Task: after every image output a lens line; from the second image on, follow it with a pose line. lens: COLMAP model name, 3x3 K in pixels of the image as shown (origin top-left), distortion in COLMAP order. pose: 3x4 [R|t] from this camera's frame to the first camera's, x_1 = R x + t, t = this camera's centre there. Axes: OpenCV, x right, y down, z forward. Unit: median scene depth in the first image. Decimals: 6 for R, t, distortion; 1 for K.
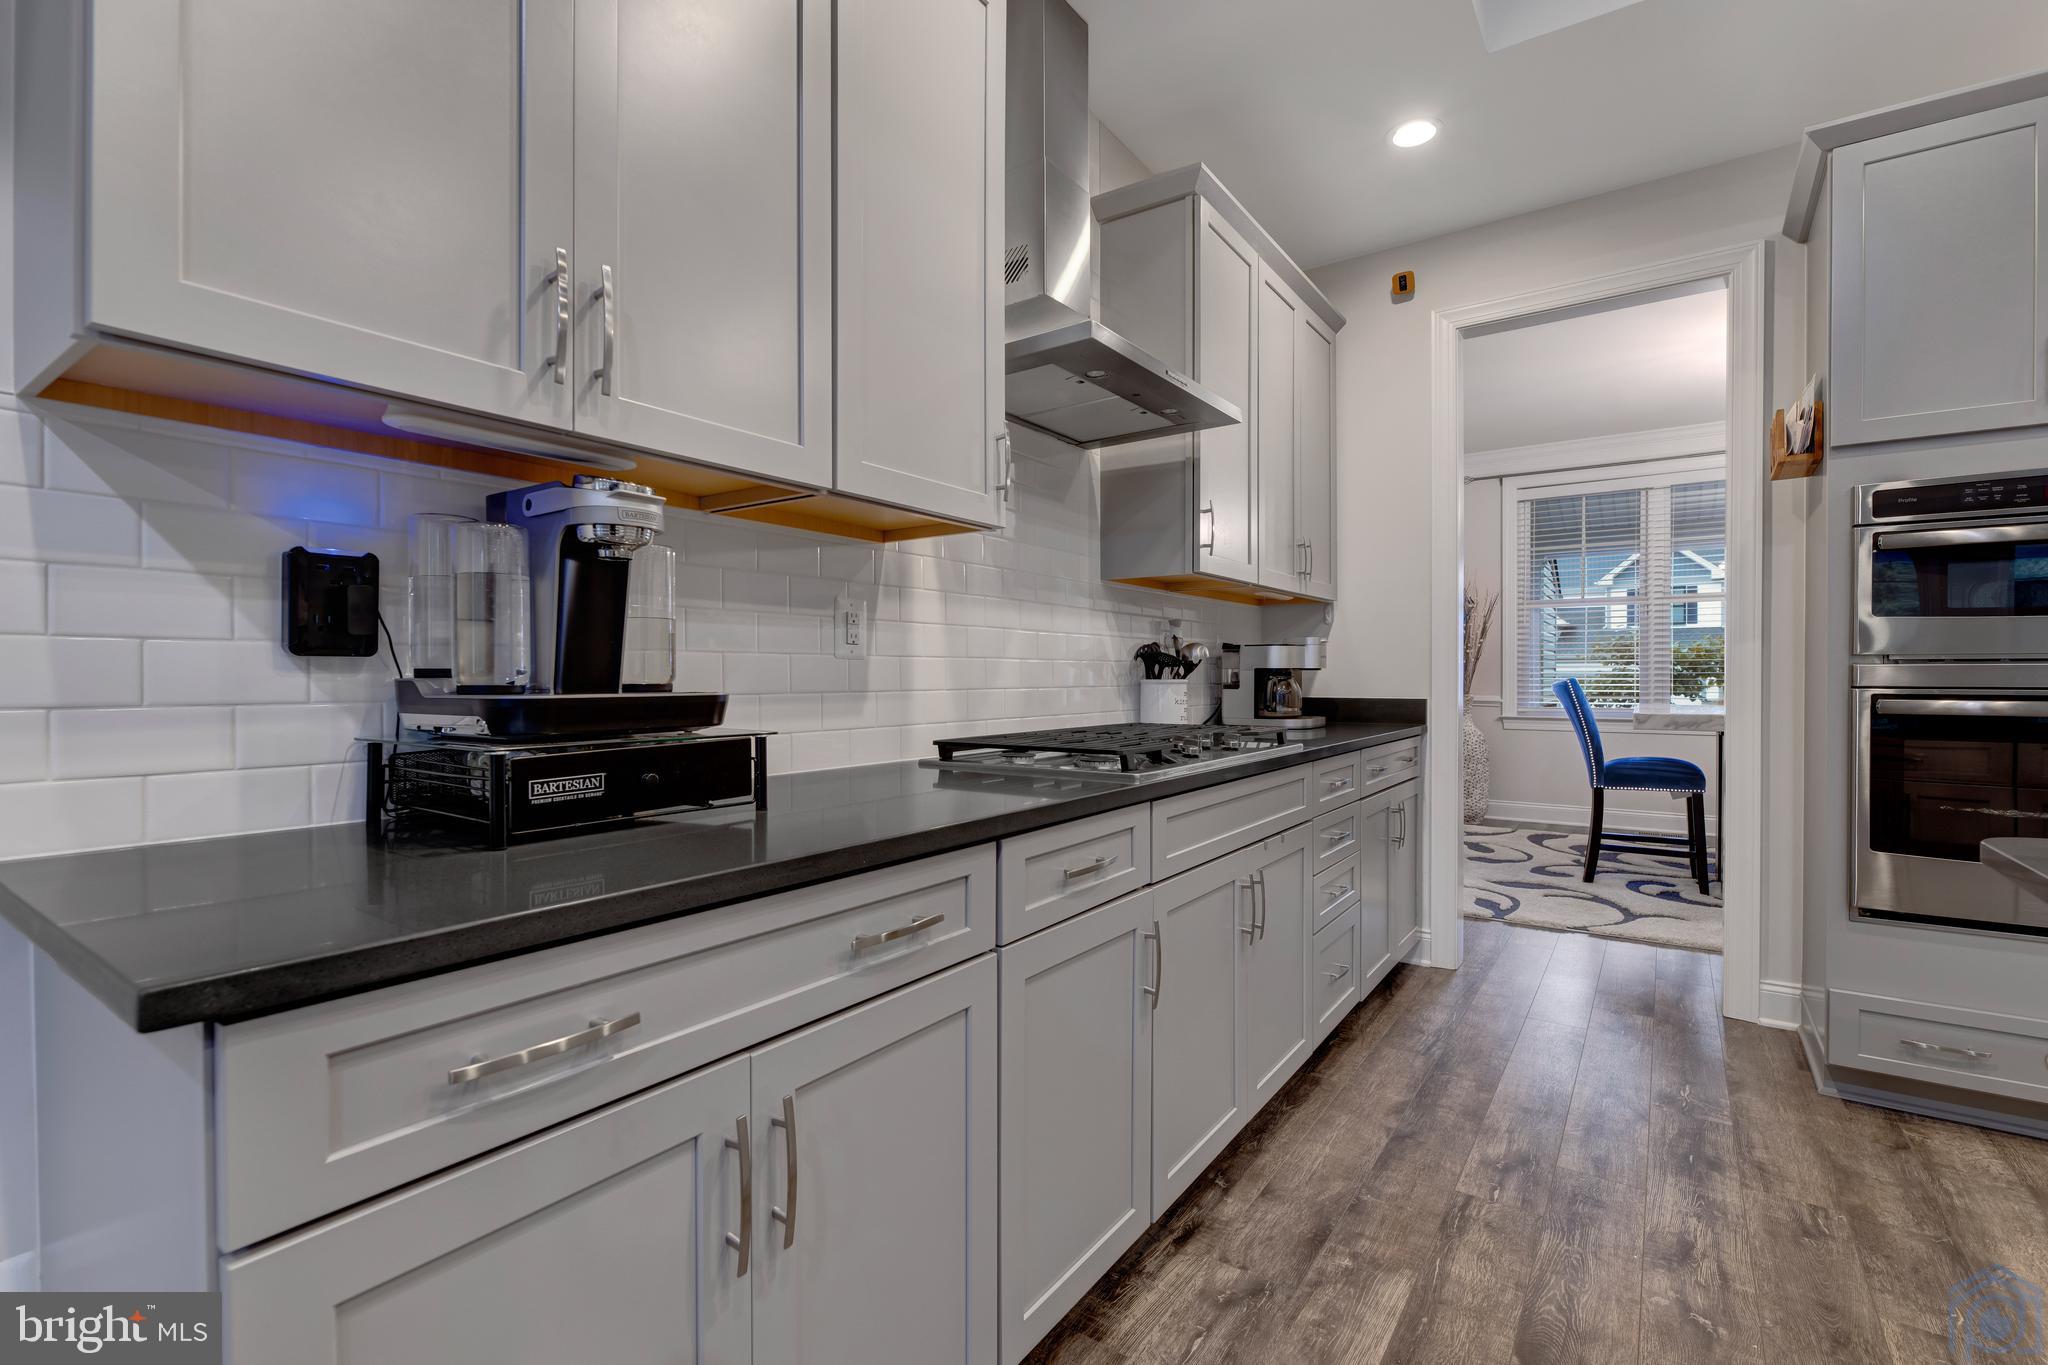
lens RADIAL K [[913.7, 0, 1039.7], [0, 913.7, 674.6], [0, 0, 1]] dist [0.000400, -0.001508]
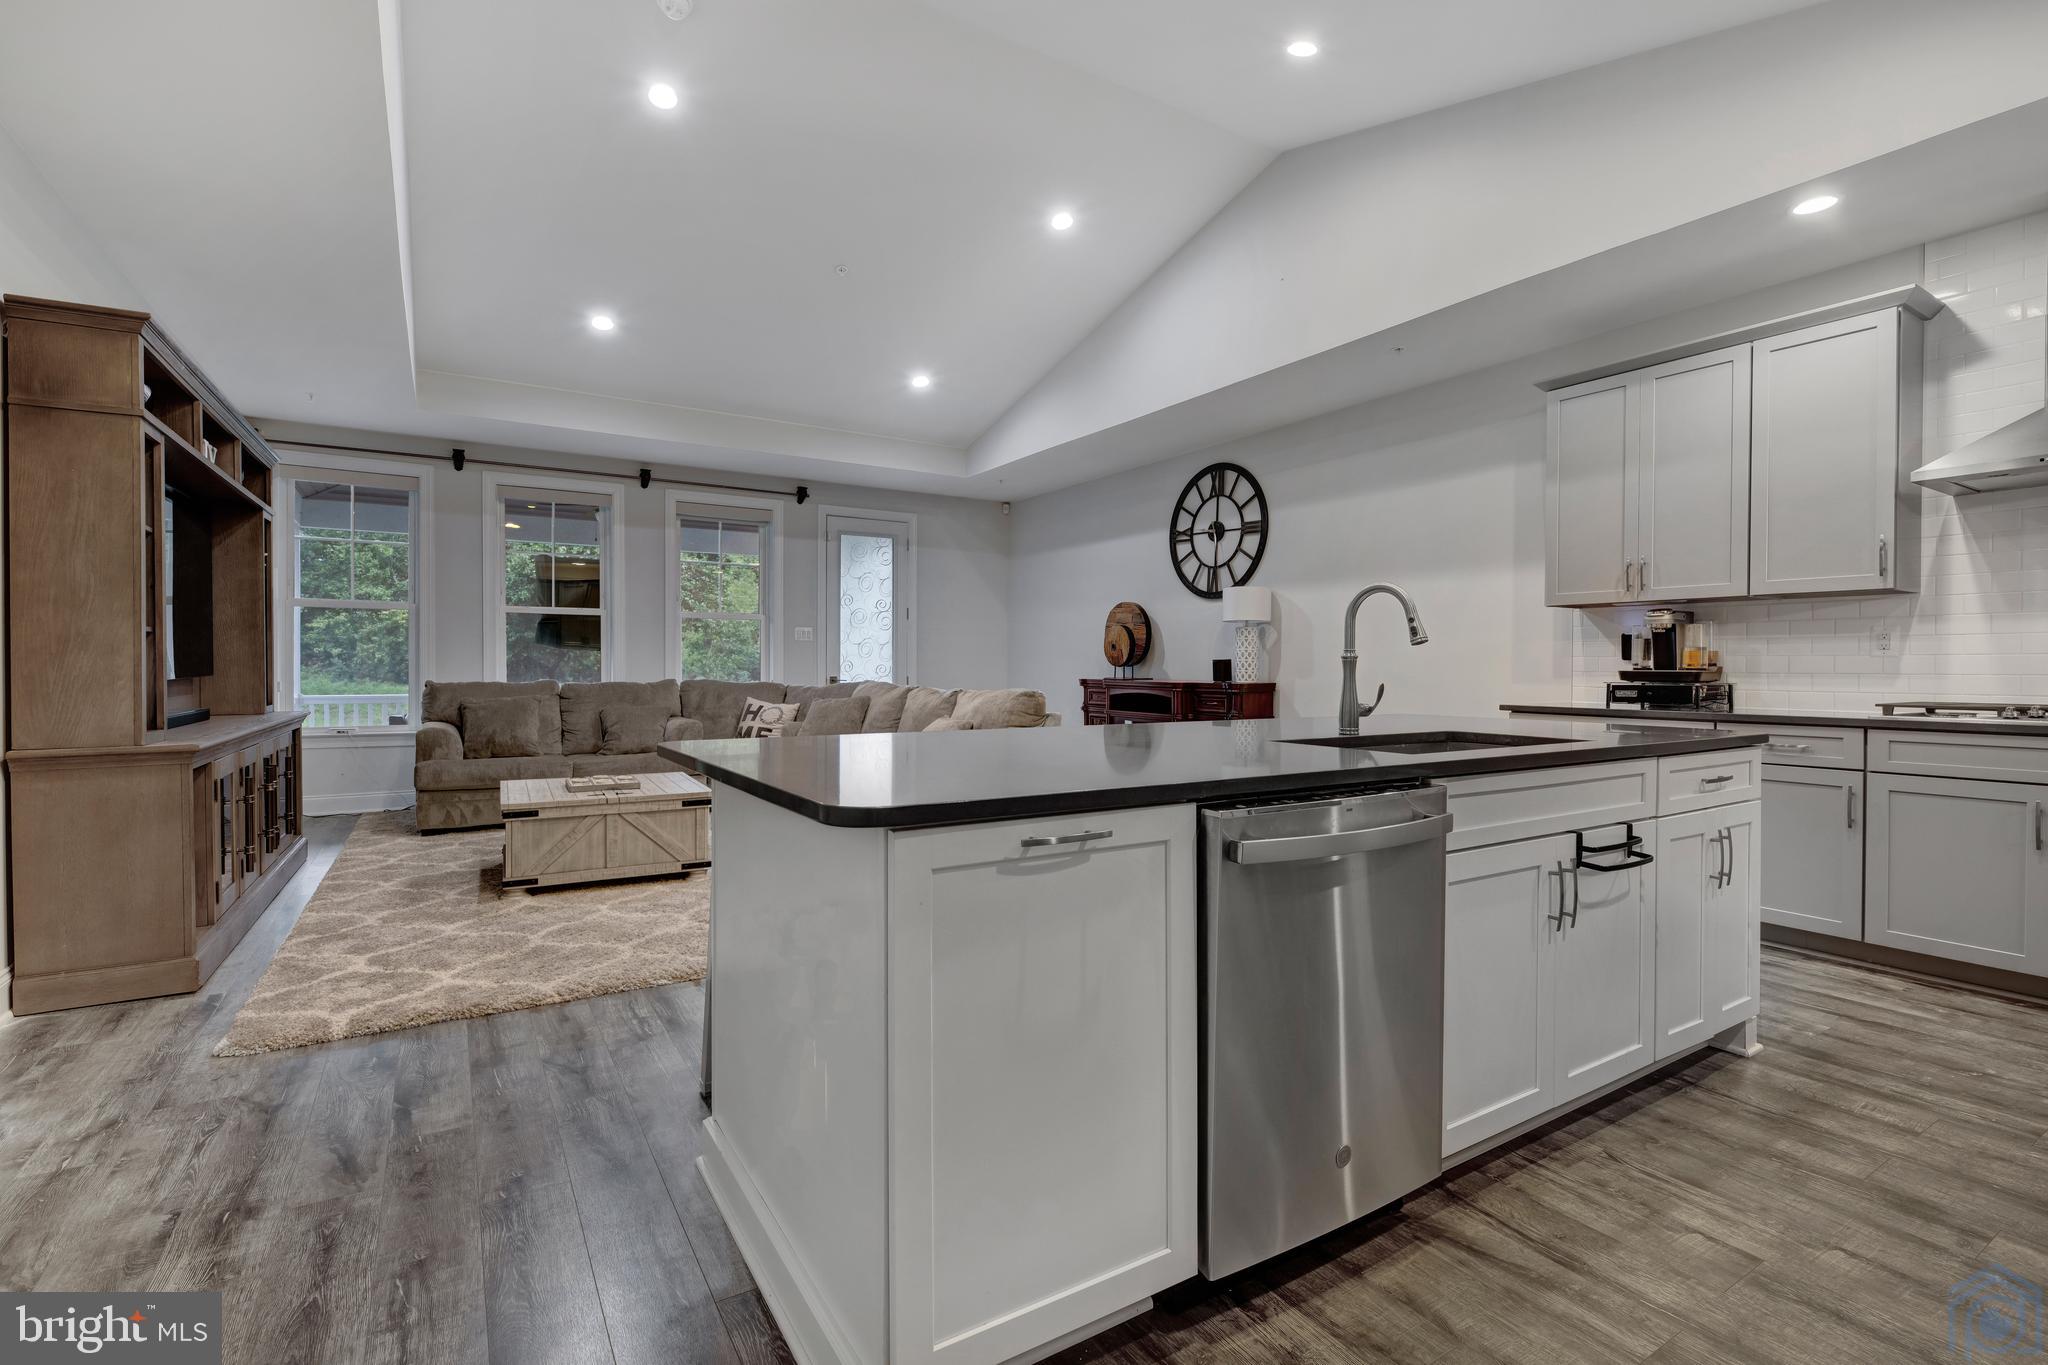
lens RADIAL K [[913.7, 0, 1026.6], [0, 913.7, 669.6], [0, 0, 1]] dist [0.000400, -0.001508]
pose [[-0.398433, -0.000701, -0.917197, 2.329720], [-0.003374, 0.999994, 0.000701, 0.014036], [0.917191, 0.003374, -0.398433, 0.104716]]
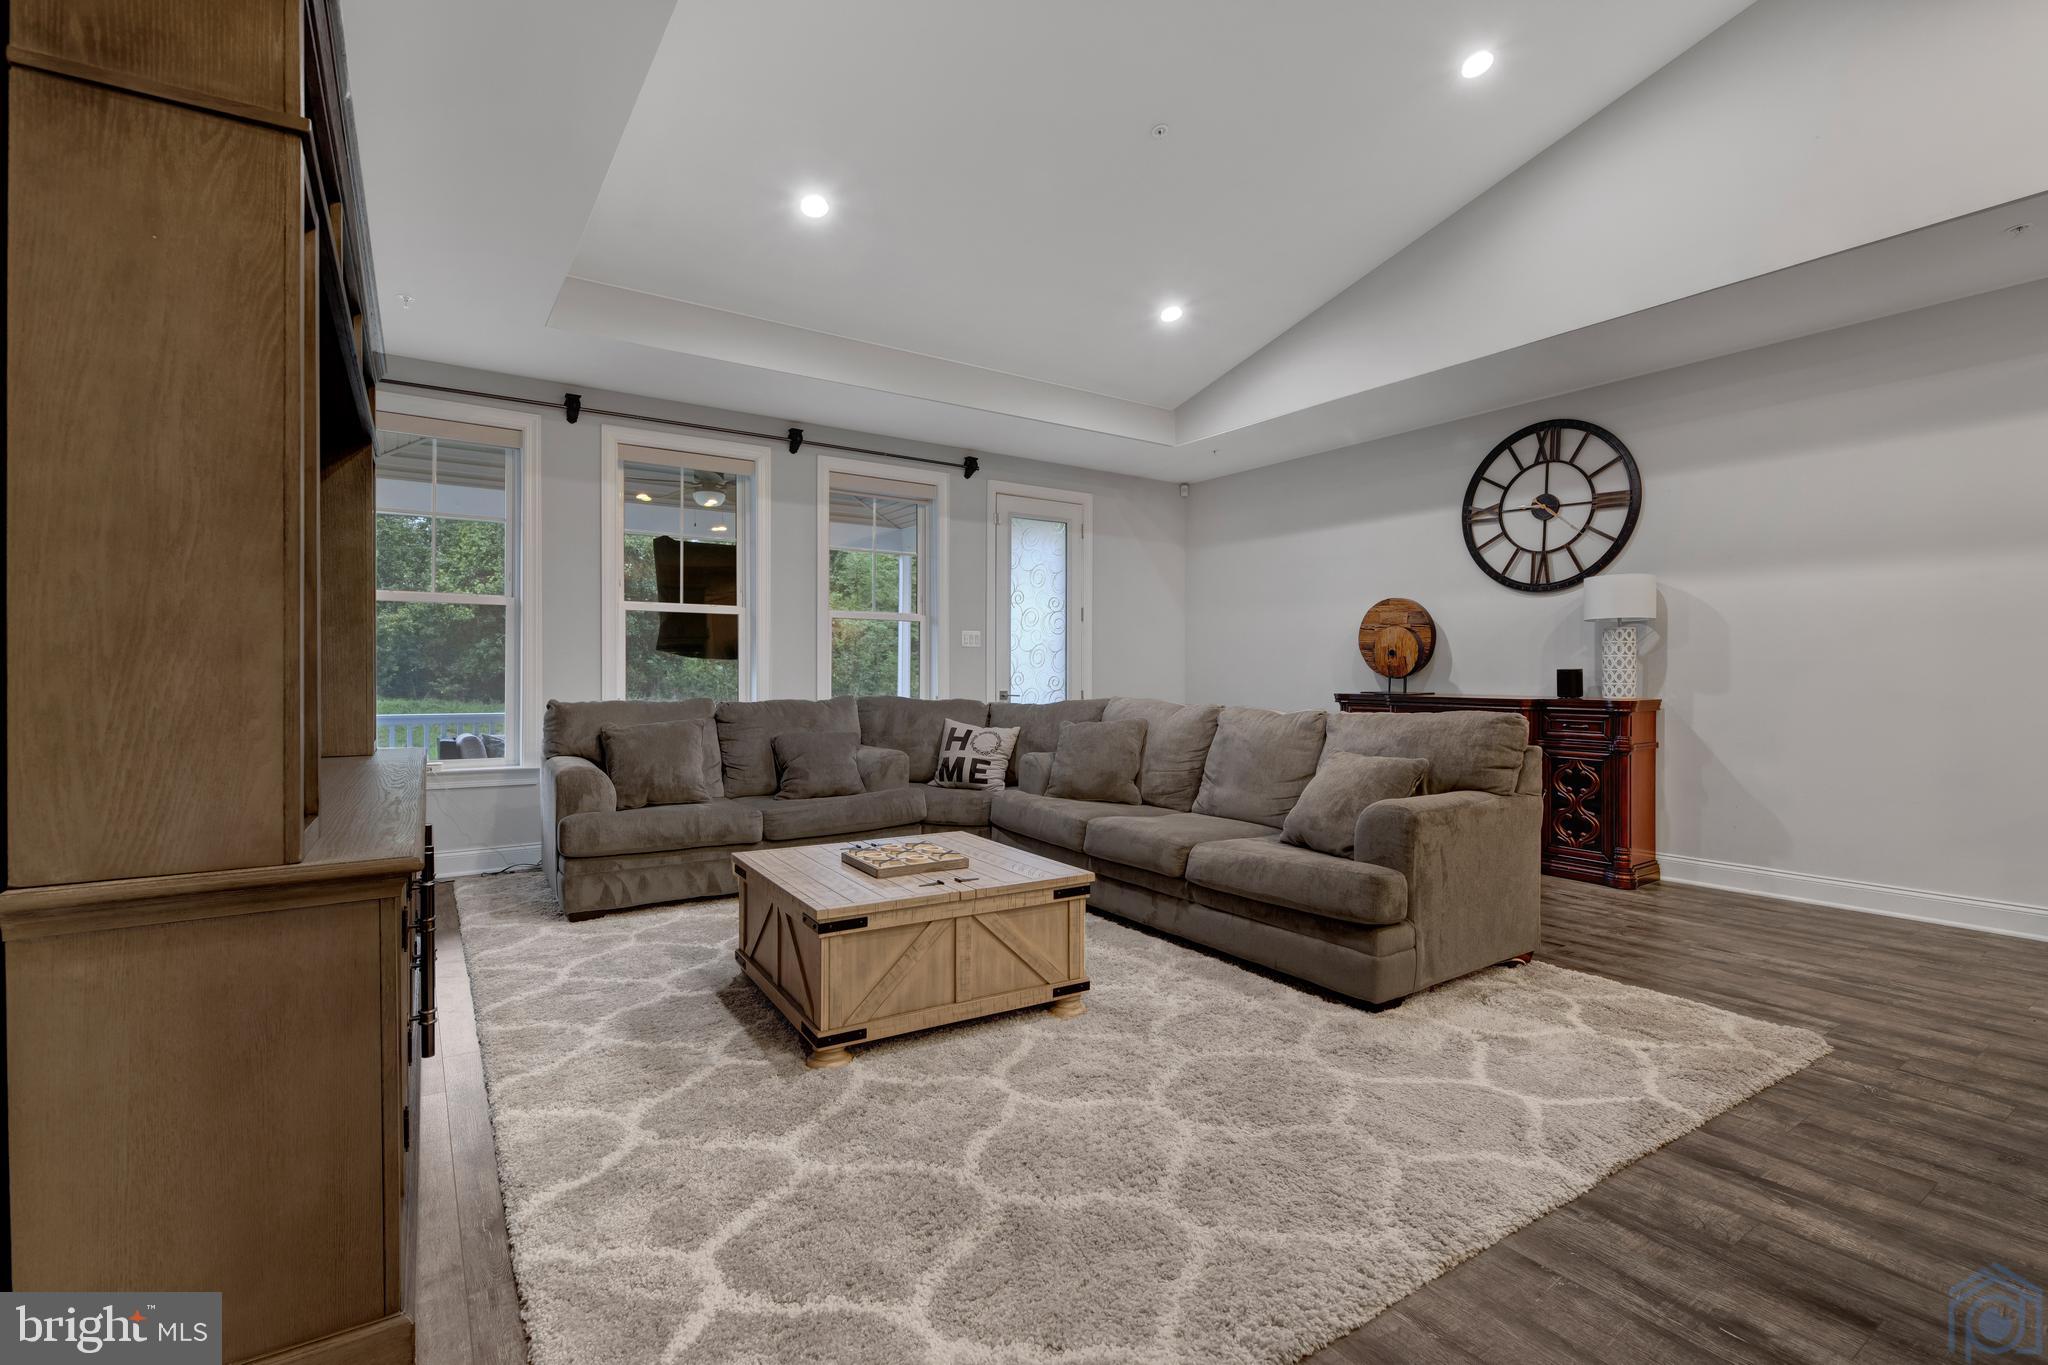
lens RADIAL K [[913.7, 0, 1029.2], [0, 913.7, 672.4], [0, 0, 1]] dist [0.000400, -0.001508]
pose [[-0.370281, -0.007928, -0.928886, 1.936689], [-0.001478, 0.999967, -0.007946, 0.007919], [0.928919, -0.001570, -0.370281, -1.157410]]
